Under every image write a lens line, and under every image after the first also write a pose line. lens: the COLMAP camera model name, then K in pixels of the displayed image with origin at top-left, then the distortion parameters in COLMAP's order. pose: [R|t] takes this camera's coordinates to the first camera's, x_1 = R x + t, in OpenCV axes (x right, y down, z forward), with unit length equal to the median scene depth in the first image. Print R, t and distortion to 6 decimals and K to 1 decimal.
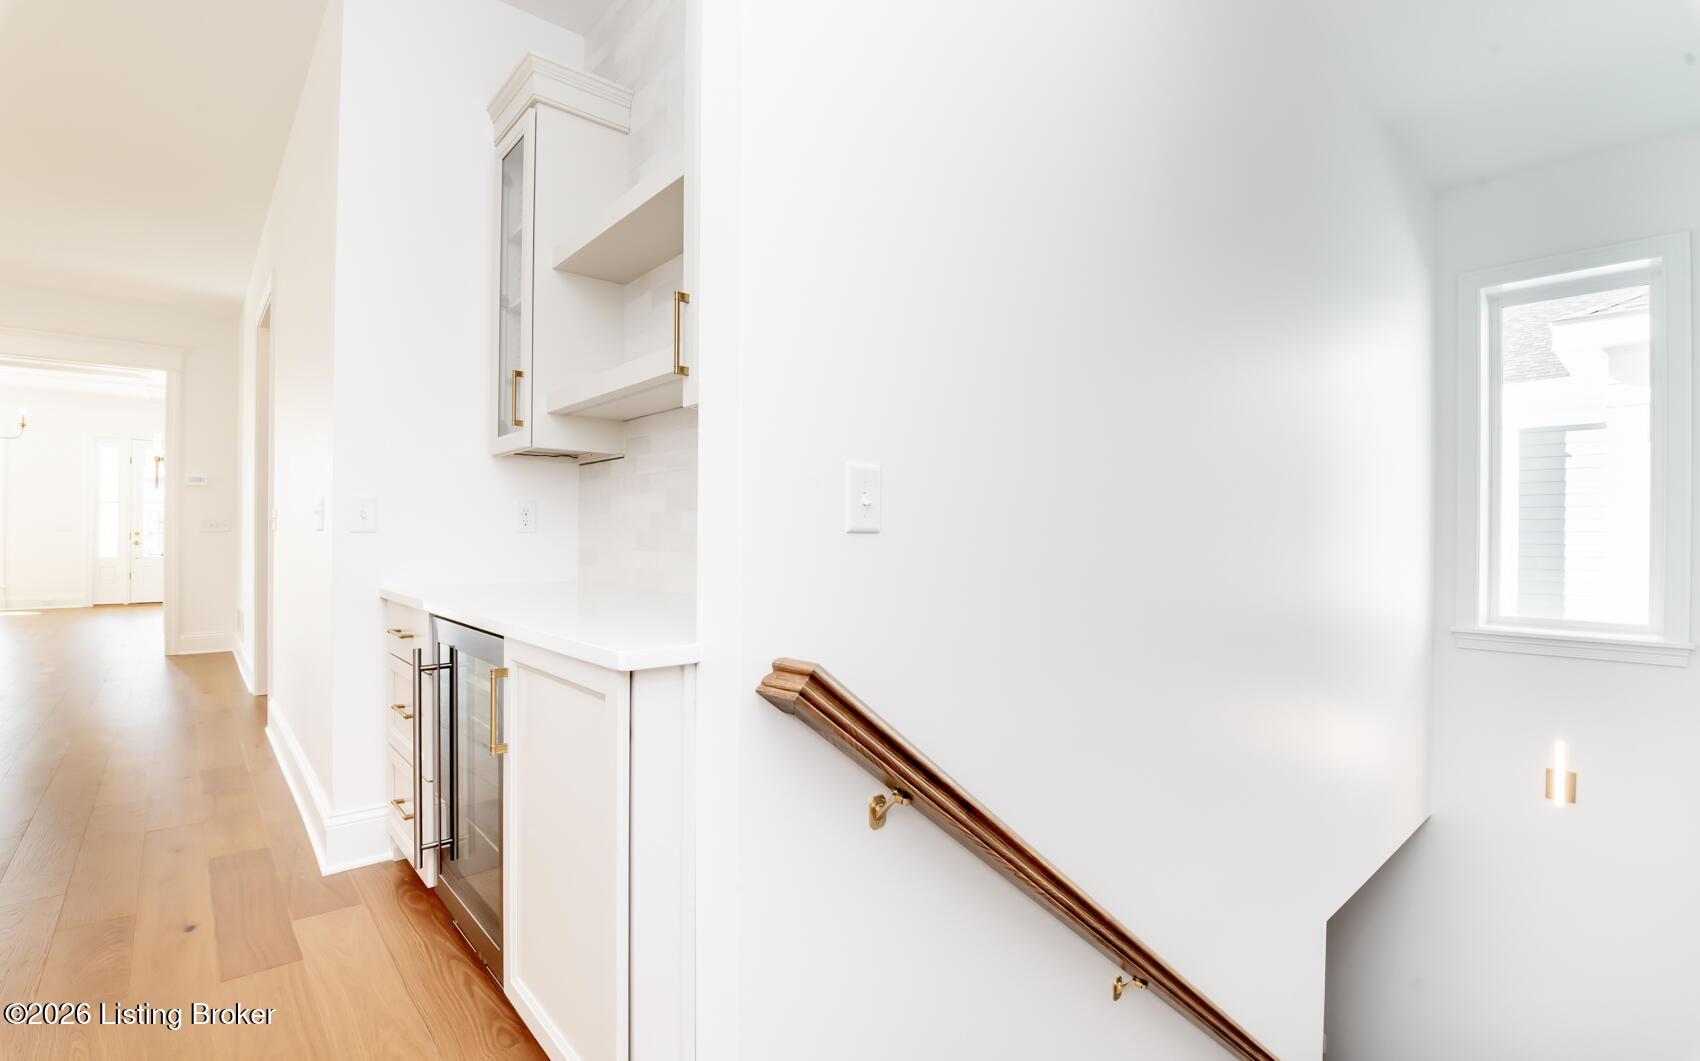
lens RADIAL K [[780.9, 0, 859.5], [0, 780.9, 530.3], [0, 0, 1]] dist [-0.017050, -0.003379]
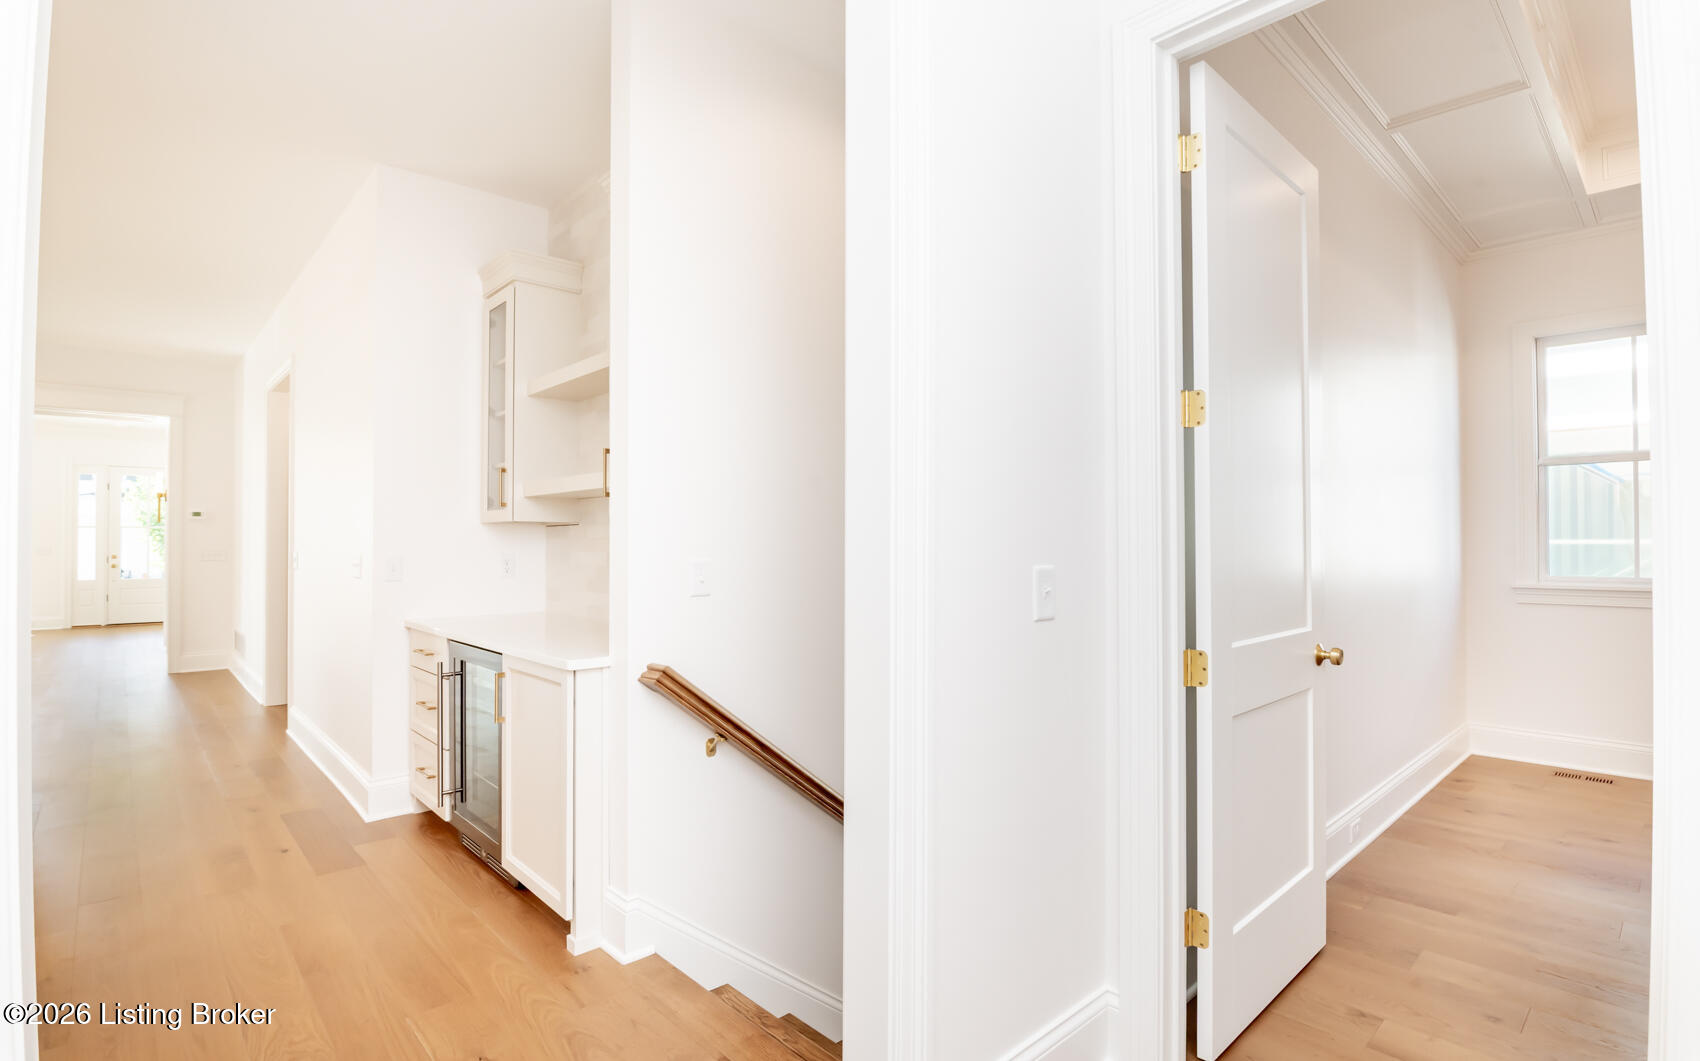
lens RADIAL K [[780.9, 0, 845.0], [0, 780.9, 537.7], [0, 0, 1]] dist [-0.017050, -0.003379]
pose [[0.999728, -0.005177, 0.022749, 0.158334], [0.005372, 0.999949, -0.008547, -0.061176], [-0.022704, 0.008667, 0.999705, -0.449600]]
